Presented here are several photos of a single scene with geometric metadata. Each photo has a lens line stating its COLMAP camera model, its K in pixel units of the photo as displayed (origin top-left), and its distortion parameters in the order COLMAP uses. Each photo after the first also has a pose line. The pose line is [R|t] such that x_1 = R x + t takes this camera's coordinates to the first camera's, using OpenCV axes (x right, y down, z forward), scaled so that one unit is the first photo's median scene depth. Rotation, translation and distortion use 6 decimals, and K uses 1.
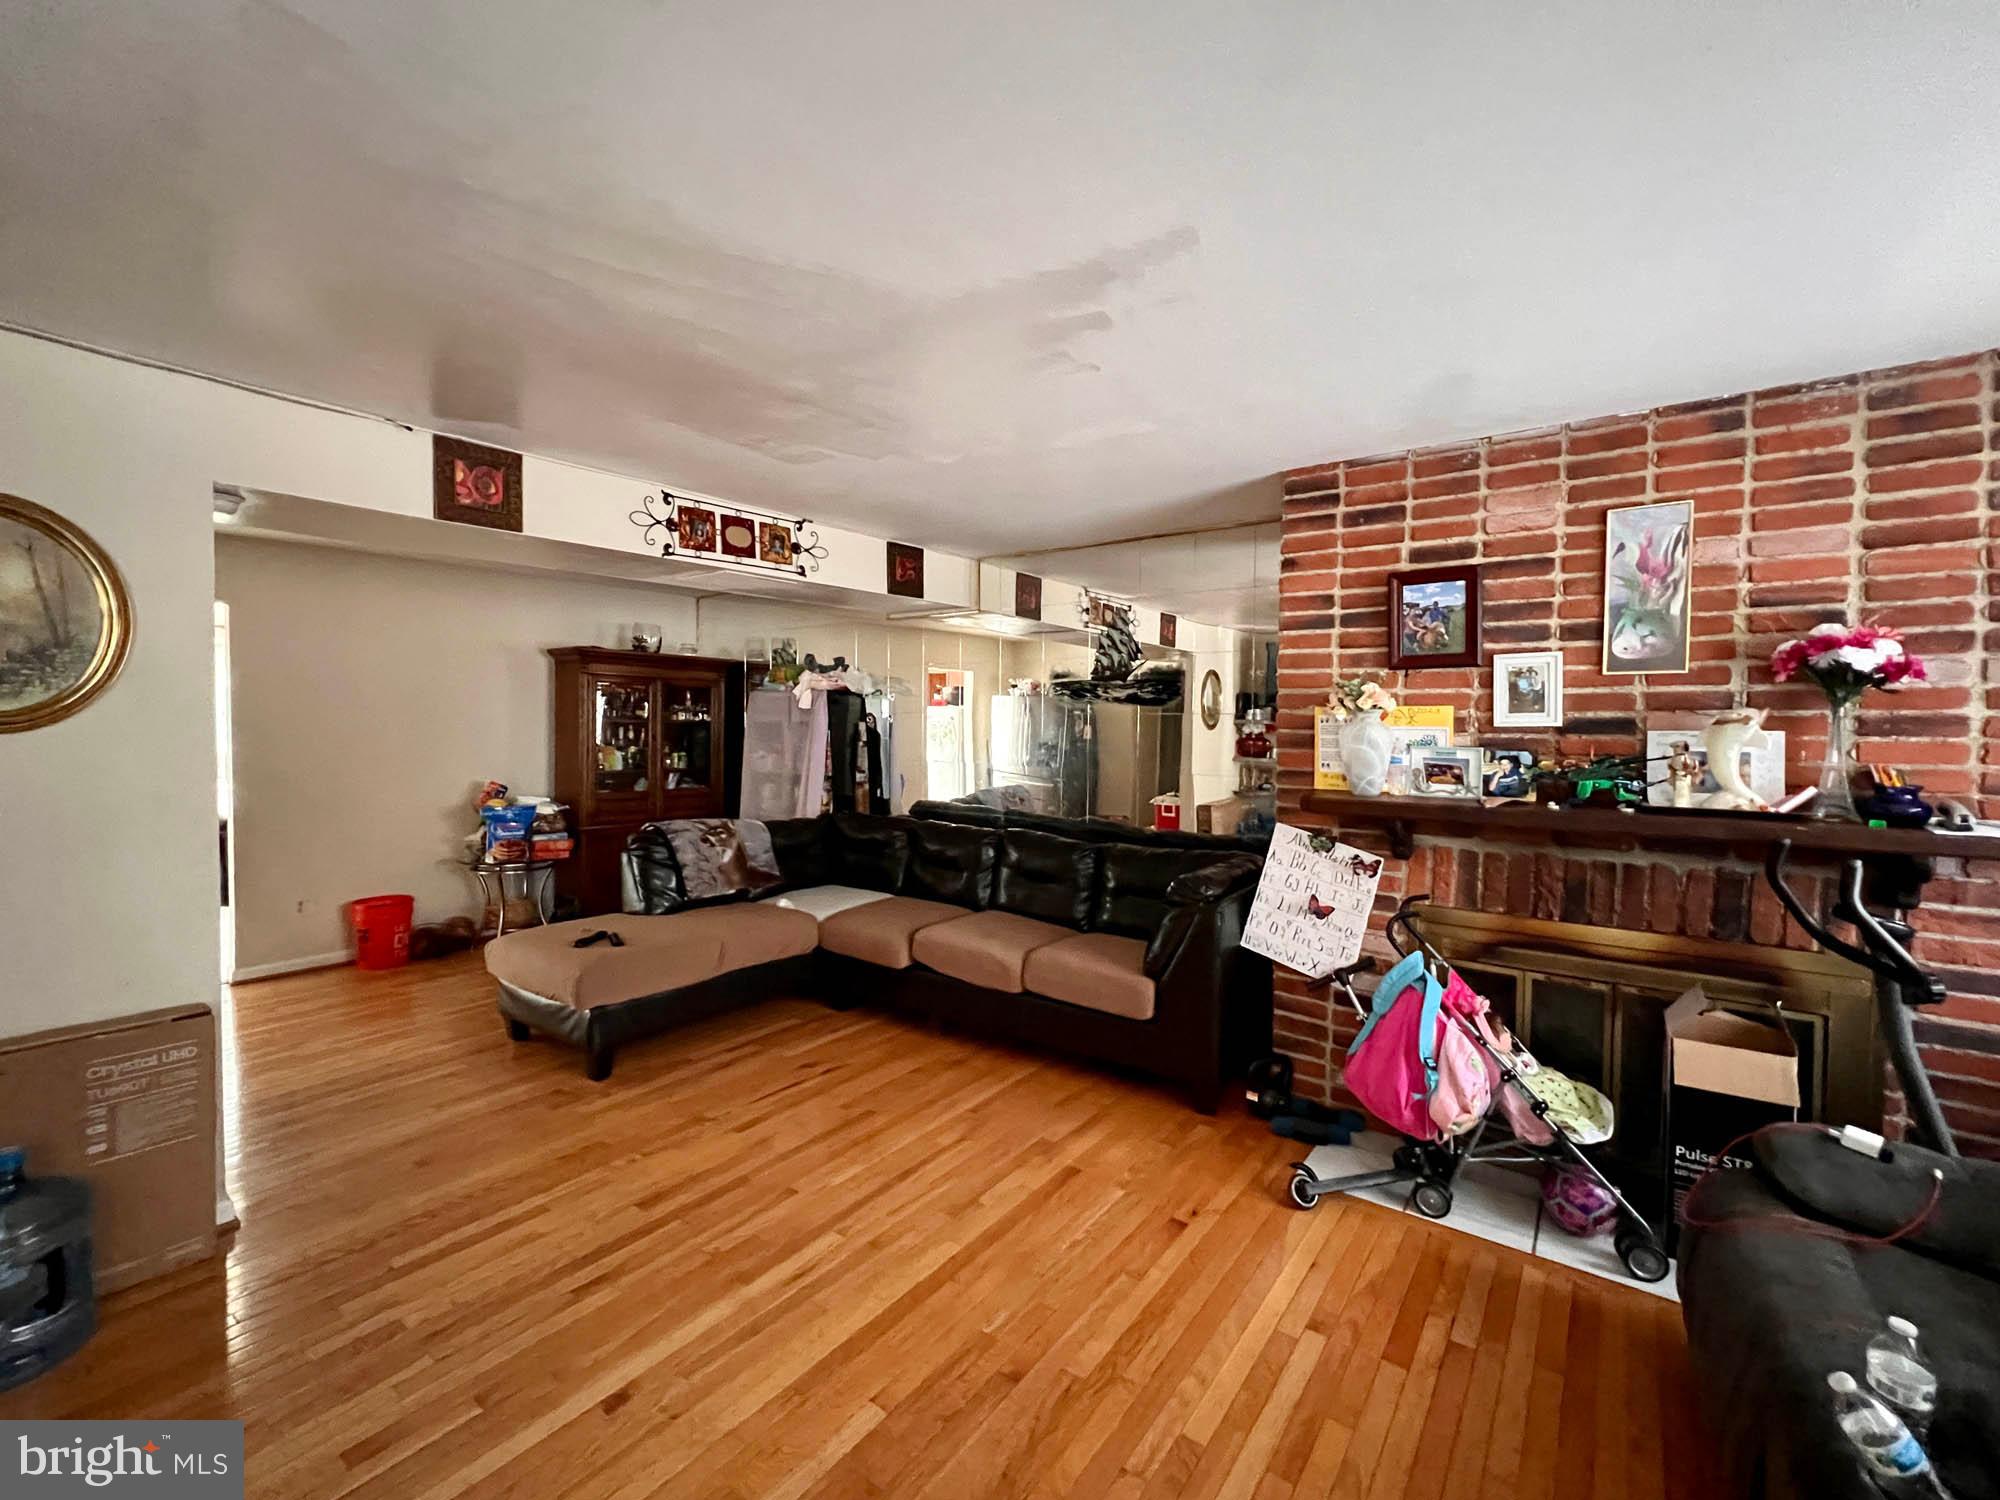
lens RADIAL K [[819.0, 0, 990.3], [0, 819.0, 747.5], [0, 0, 1]] dist [-0.004815, 0.000098]
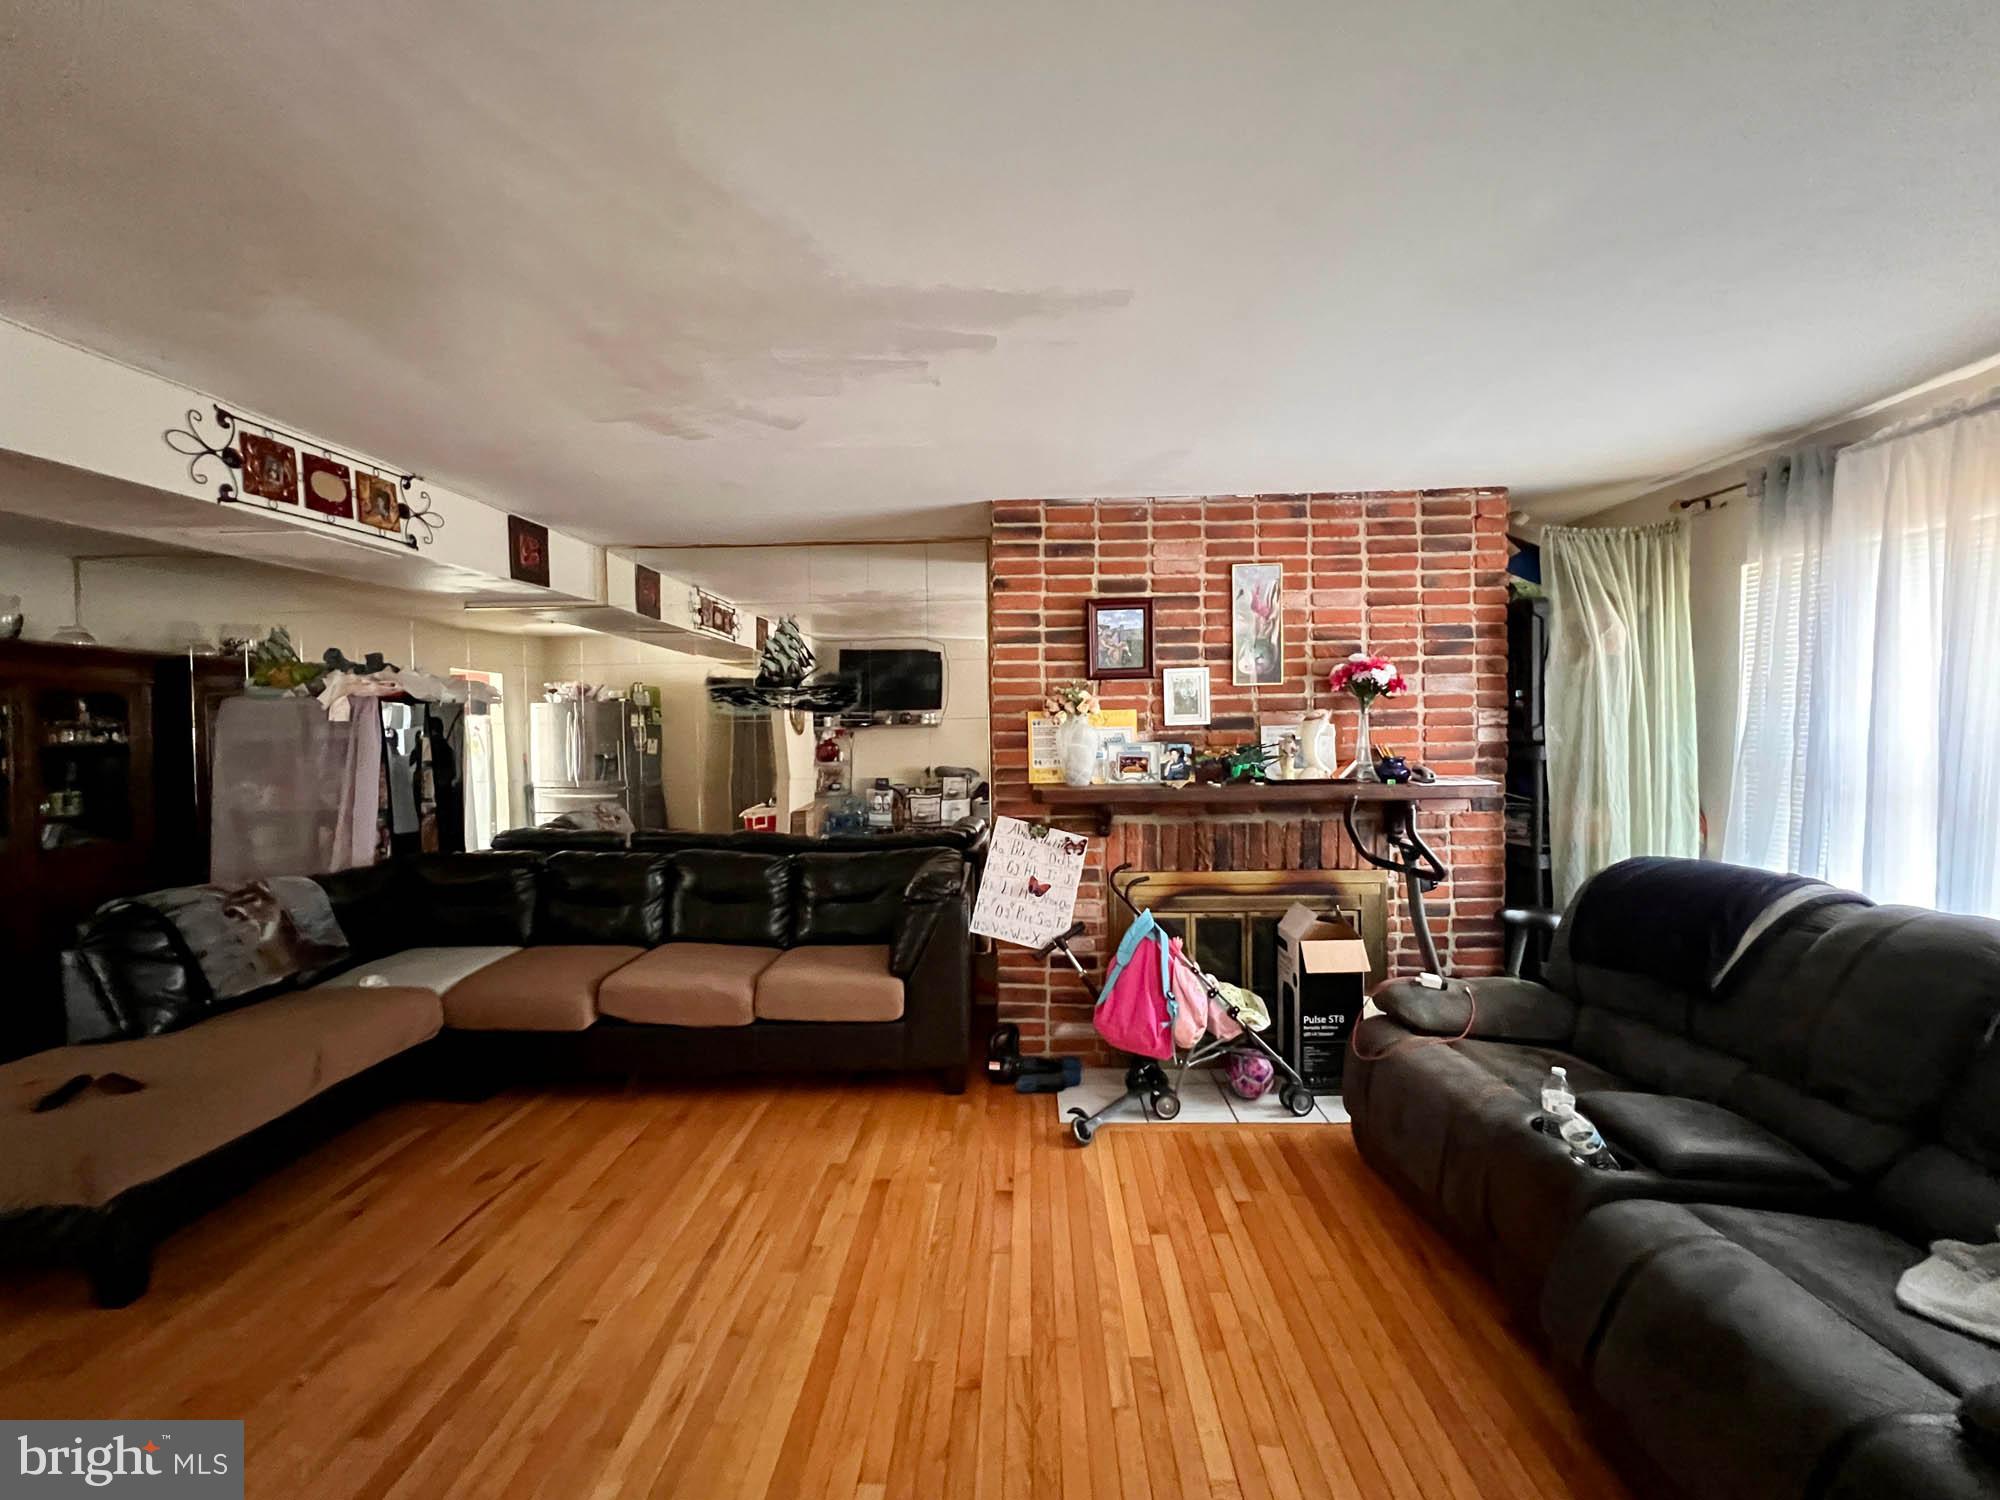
lens RADIAL K [[819.0, 0, 985.8], [0, 819.0, 747.7], [0, 0, 1]] dist [-0.004815, 0.000098]
pose [[0.825295, -0.036050, 0.563550, -0.313624], [0.039467, 0.999202, 0.006120, -0.009188], [-0.563321, 0.017191, 0.826059, 0.096678]]
